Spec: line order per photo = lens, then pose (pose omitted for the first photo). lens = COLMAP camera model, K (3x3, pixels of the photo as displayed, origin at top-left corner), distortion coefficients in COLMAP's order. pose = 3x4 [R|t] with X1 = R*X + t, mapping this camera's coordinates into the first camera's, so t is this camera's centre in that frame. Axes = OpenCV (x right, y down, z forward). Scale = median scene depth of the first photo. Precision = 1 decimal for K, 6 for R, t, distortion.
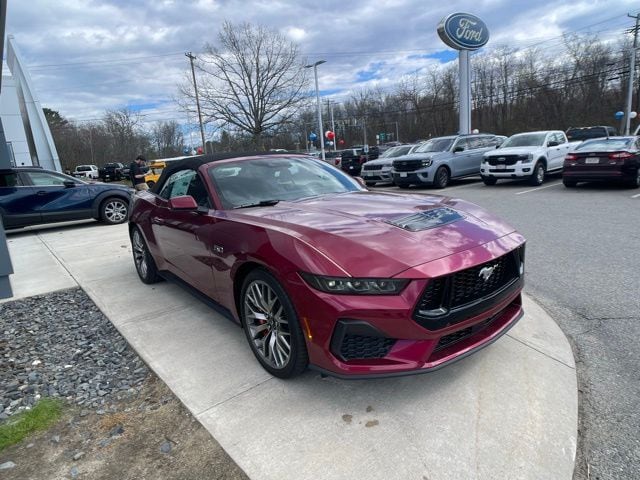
lens RADIAL K [[393.3, 0, 325.8], [0, 393.3, 240.2], [0, 0, 1]] dist [-0.010363, 0.001077]
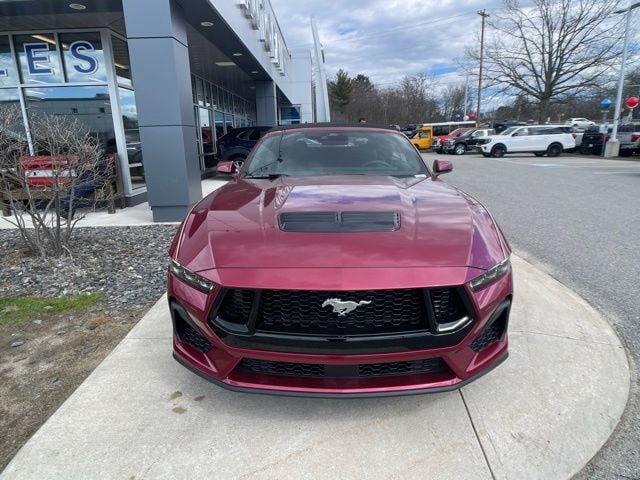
lens RADIAL K [[393.3, 0, 323.4], [0, 393.3, 236.4], [0, 0, 1]] dist [-0.010363, 0.001077]
pose [[0.768603, 0.216826, -0.601861, 0.063571], [-0.171329, 0.976210, 0.132893, -0.010891], [0.616357, 0.000975, 0.787466, 0.031691]]
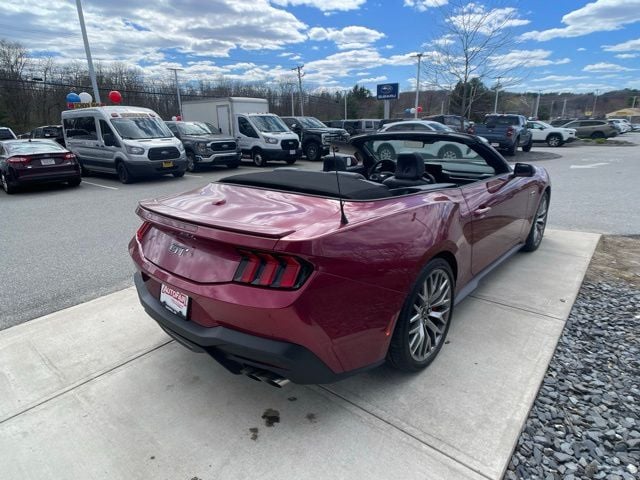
lens RADIAL K [[369.9, 0, 316.4], [0, 369.9, 244.0], [0, 0, 1]] dist [-0.007965, -0.000034]
pose [[-0.144891, -0.237208, 0.960593, -0.145932], [0.249188, 0.930797, 0.267437, -0.035341], [-0.957555, 0.278117, -0.075754, 0.188004]]
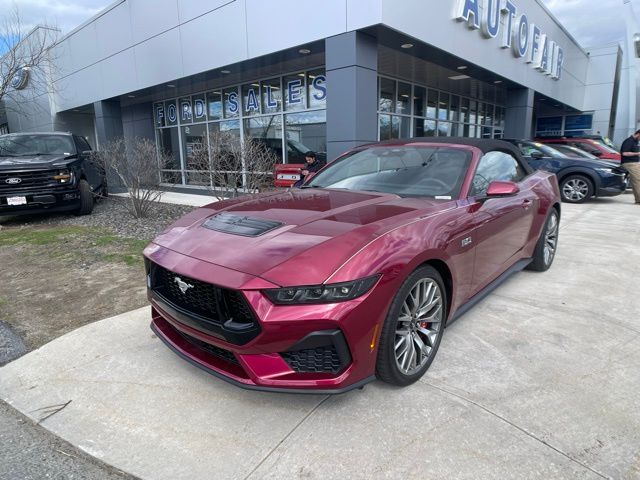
lens RADIAL K [[393.3, 0, 315.3], [0, 393.3, 236.6], [0, 0, 1]] dist [-0.010363, 0.001077]
pose [[0.139184, 0.276694, -0.950825, 0.106148], [-0.201211, 0.948043, 0.246430, -0.026303], [0.969609, 0.157017, 0.187626, 0.088821]]
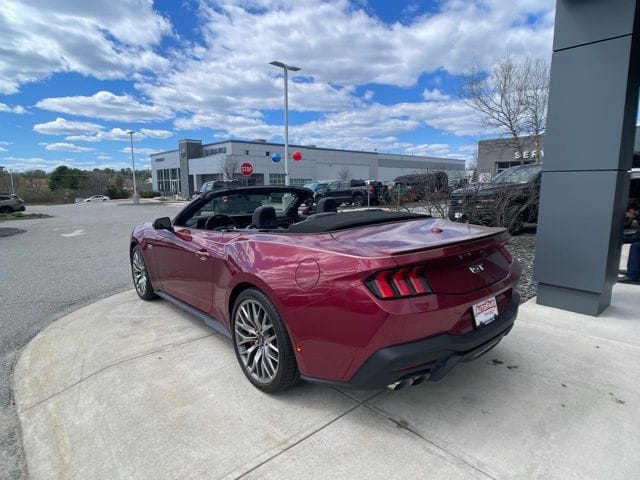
lens RADIAL K [[369.9, 0, 316.1], [0, 369.9, 242.8], [0, 0, 1]] dist [-0.007965, -0.000034]
pose [[-0.995873, 0.089881, -0.012570, -0.039585], [0.079317, 0.929276, 0.360769, -0.058879], [0.044107, 0.358283, -0.932570, 0.279519]]
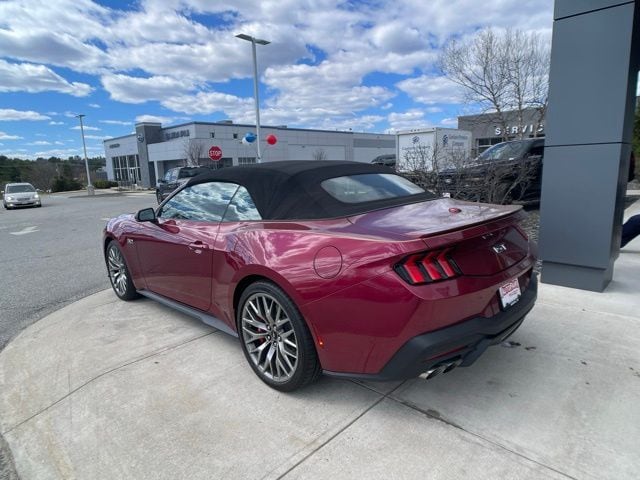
lens RADIAL K [[393.3, 0, 318.8], [0, 393.3, 241.3], [0, 0, 1]] dist [-0.010363, 0.001077]
pose [[-0.987762, 0.133082, -0.081335, -0.030994], [0.090812, 0.914701, 0.393796, -0.059088], [0.126804, 0.381591, -0.915592, 0.277912]]
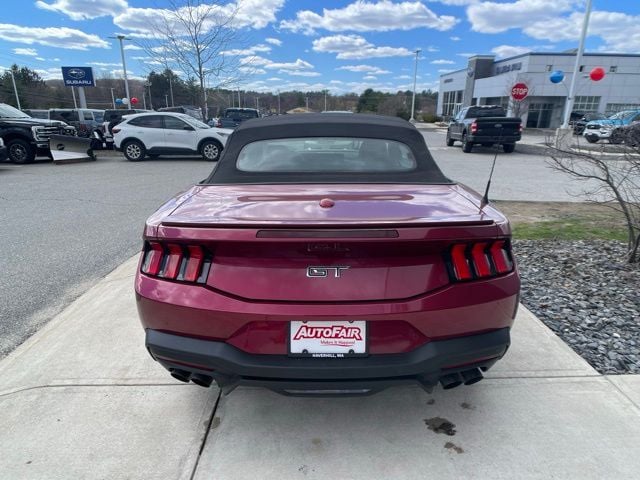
lens RADIAL K [[393.3, 0, 323.9], [0, 393.3, 244.4], [0, 0, 1]] dist [-0.010363, 0.001077]
pose [[-0.771333, -0.136687, 0.621581, -0.107808], [0.186577, 0.885188, 0.426182, -0.048608], [-0.608469, 0.444700, -0.657272, 0.242373]]
